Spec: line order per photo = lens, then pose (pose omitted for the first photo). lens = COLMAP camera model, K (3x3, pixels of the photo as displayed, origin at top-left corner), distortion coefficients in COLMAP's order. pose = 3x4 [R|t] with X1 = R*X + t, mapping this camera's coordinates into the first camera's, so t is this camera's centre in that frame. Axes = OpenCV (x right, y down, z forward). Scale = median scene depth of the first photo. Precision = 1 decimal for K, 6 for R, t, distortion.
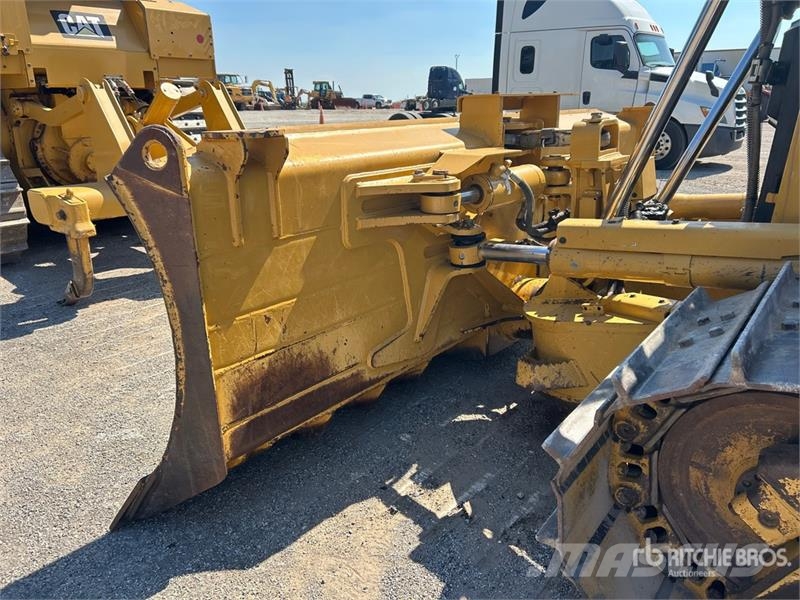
lens RADIAL K [[606.2, 0, 397.1], [0, 606.2, 293.8], [0, 0, 1]] dist [0.049540, -0.056841]
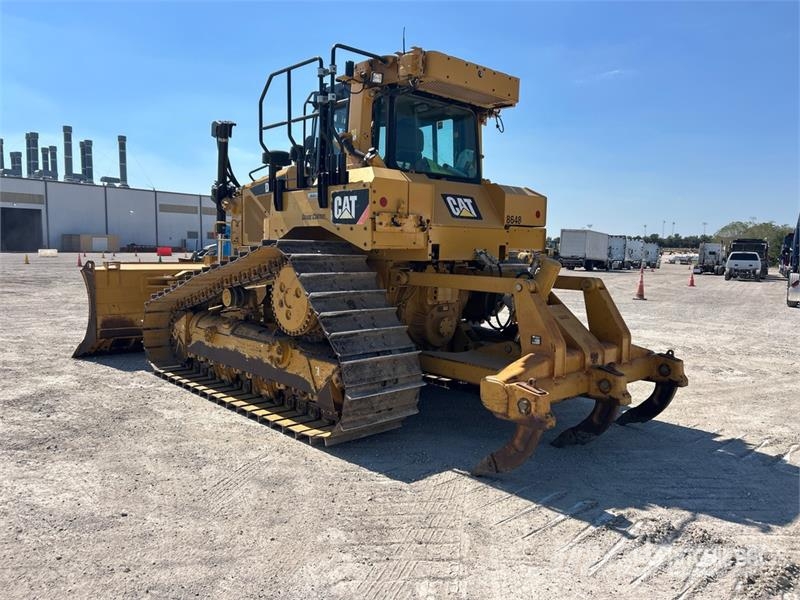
lens RADIAL K [[602.5, 0, 402.4], [0, 602.5, 304.3], [0, 0, 1]] dist [0.048958, -0.054322]
pose [[0.985198, 0.032206, -0.168368, 1.720988], [-0.069889, 0.972317, -0.222969, 0.580734], [0.156526, 0.231436, 0.960176, -1.900059]]
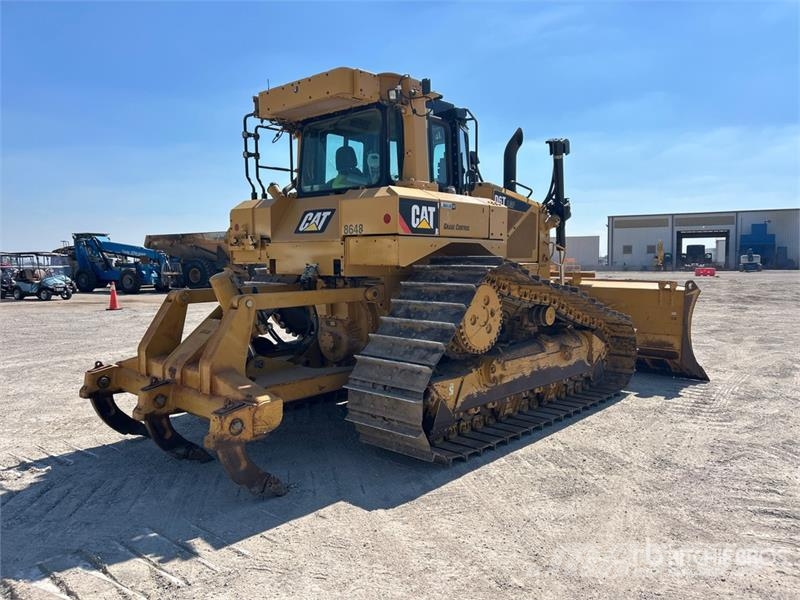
lens RADIAL K [[609.1, 0, 399.2], [0, 609.1, 296.4], [0, 0, 1]] dist [0.068086, -0.060724]
pose [[-0.078540, 0.065325, -0.994768, 3.604249], [-0.320516, 0.943217, 0.087245, -0.235867], [0.943982, 0.325691, -0.053143, 0.466316]]
